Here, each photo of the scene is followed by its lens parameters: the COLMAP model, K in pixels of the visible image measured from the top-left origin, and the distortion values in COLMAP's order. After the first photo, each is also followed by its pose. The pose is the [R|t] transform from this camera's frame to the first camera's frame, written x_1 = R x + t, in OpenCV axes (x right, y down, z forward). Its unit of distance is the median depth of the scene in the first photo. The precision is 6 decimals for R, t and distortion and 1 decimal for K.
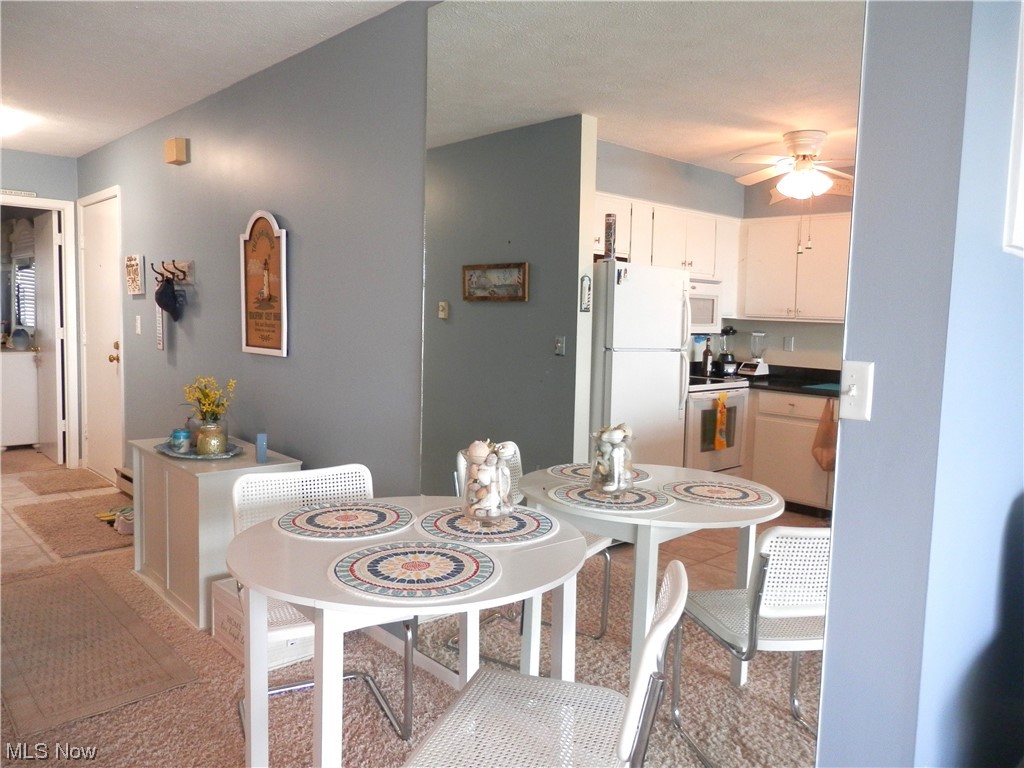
lens RADIAL K [[760.8, 0, 512.0], [0, 760.8, 384.0], [0, 0, 1]] dist [0.016022, -0.001298]
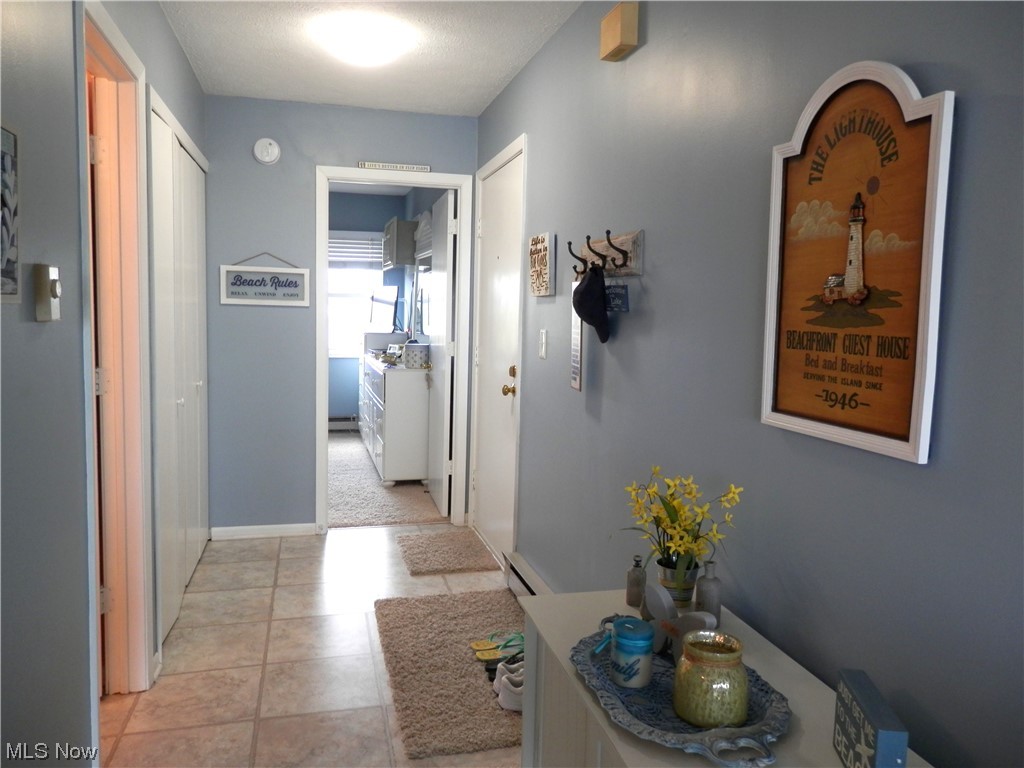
lens RADIAL K [[760.8, 0, 512.0], [0, 760.8, 384.0], [0, 0, 1]] dist [0.016022, -0.001298]
pose [[0.883318, 0.039731, -0.467088, -0.236593], [-0.041124, 0.999128, 0.007216, -0.052439], [0.466967, 0.012834, 0.884182, 0.471569]]
